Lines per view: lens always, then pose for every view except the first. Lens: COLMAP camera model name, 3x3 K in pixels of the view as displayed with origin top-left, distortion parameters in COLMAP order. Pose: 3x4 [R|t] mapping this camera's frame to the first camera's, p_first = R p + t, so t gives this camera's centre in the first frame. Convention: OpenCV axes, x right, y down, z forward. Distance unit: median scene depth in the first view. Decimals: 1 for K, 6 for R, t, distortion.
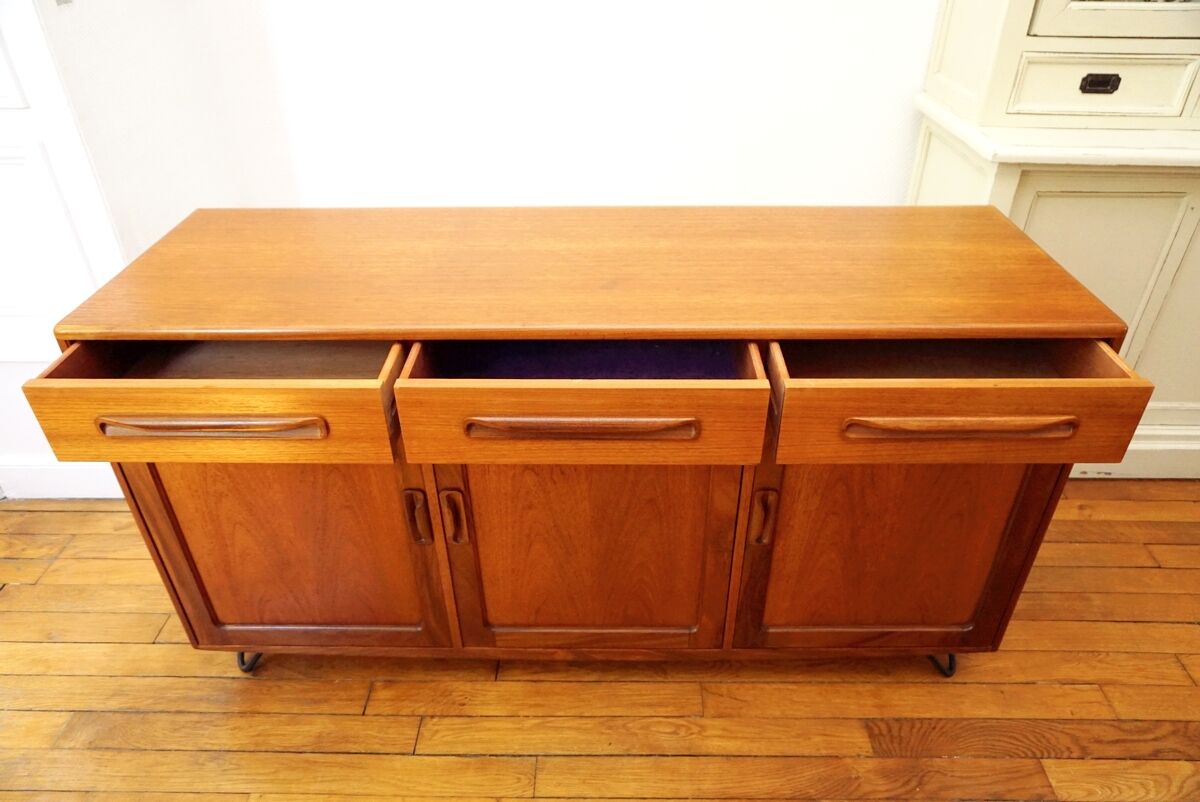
lens RADIAL K [[795.9, 0, 600.0], [0, 795.9, 401.0], [0, 0, 1]] dist [-0.031457, 0.006819]
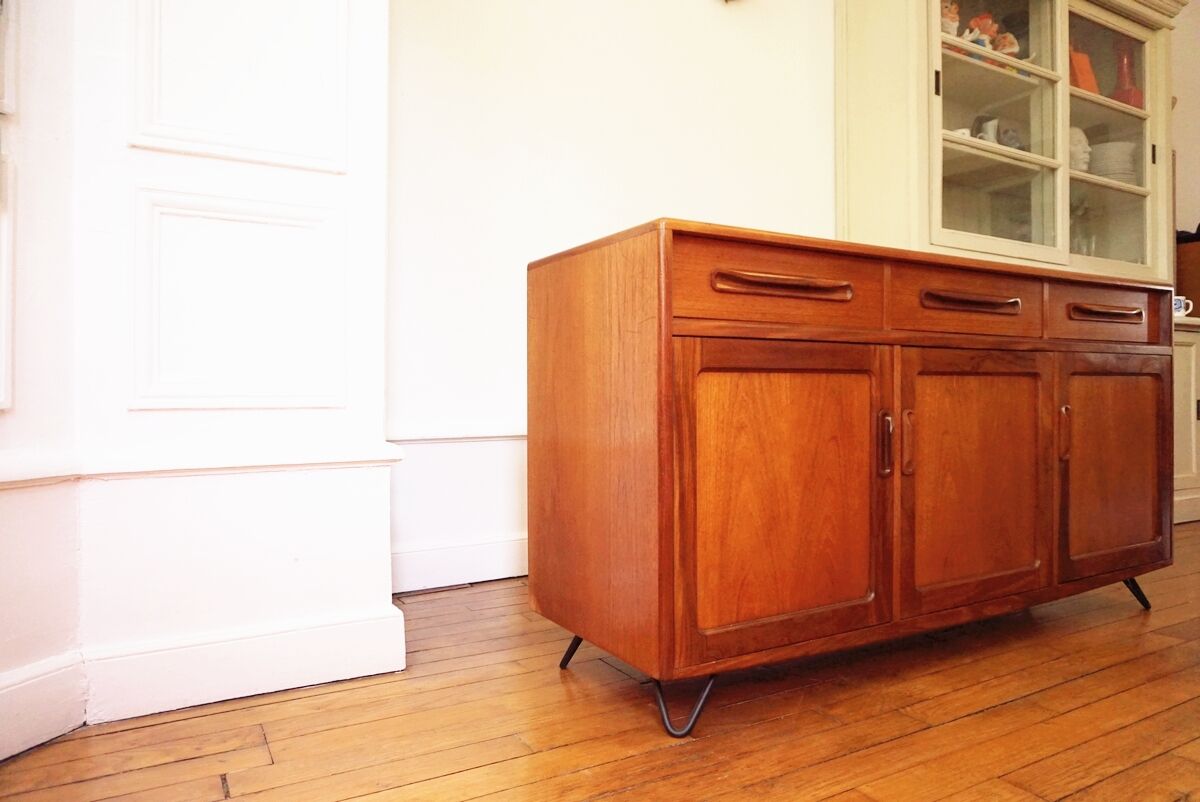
lens RADIAL K [[795.9, 0, 600.0], [0, 795.9, 401.0], [0, 0, 1]] dist [-0.031457, 0.006819]
pose [[0.863671, -0.002959, 0.504048, -1.051750], [0.278952, 0.835698, -0.473070, 0.474498], [-0.419832, 0.549182, 0.722593, 0.324903]]
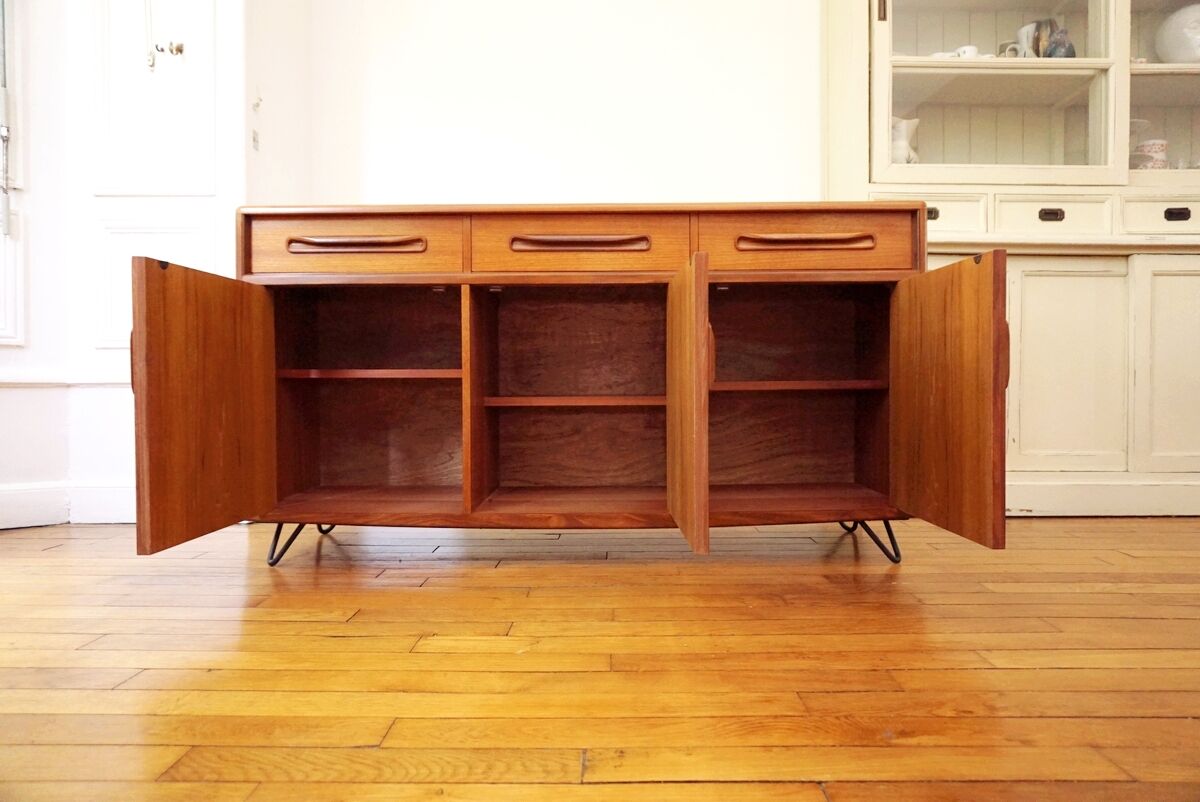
lens RADIAL K [[795.9, 0, 600.0], [0, 795.9, 401.0], [0, 0, 1]] dist [-0.031457, 0.006819]
pose [[0.999993, 0.003734, 0.000742, 0.017904], [-0.002762, 0.845682, -0.533680, 0.856065], [-0.002620, 0.533674, 0.845686, -0.093313]]
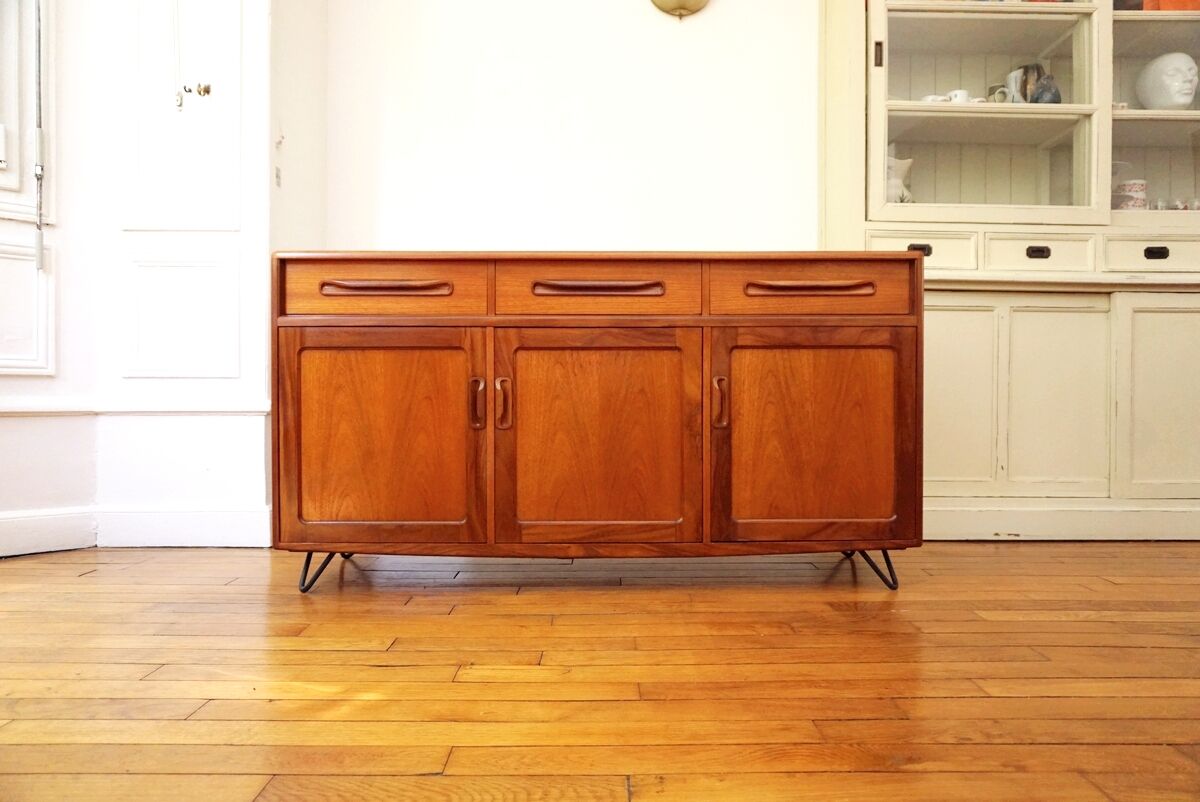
lens RADIAL K [[795.9, 0, 600.0], [0, 795.9, 401.0], [0, 0, 1]] dist [-0.031457, 0.006819]
pose [[0.999827, 0.007937, 0.016792, -0.032690], [0.002401, 0.841286, -0.540585, 0.853896], [-0.018418, 0.540532, 0.841122, -0.183884]]
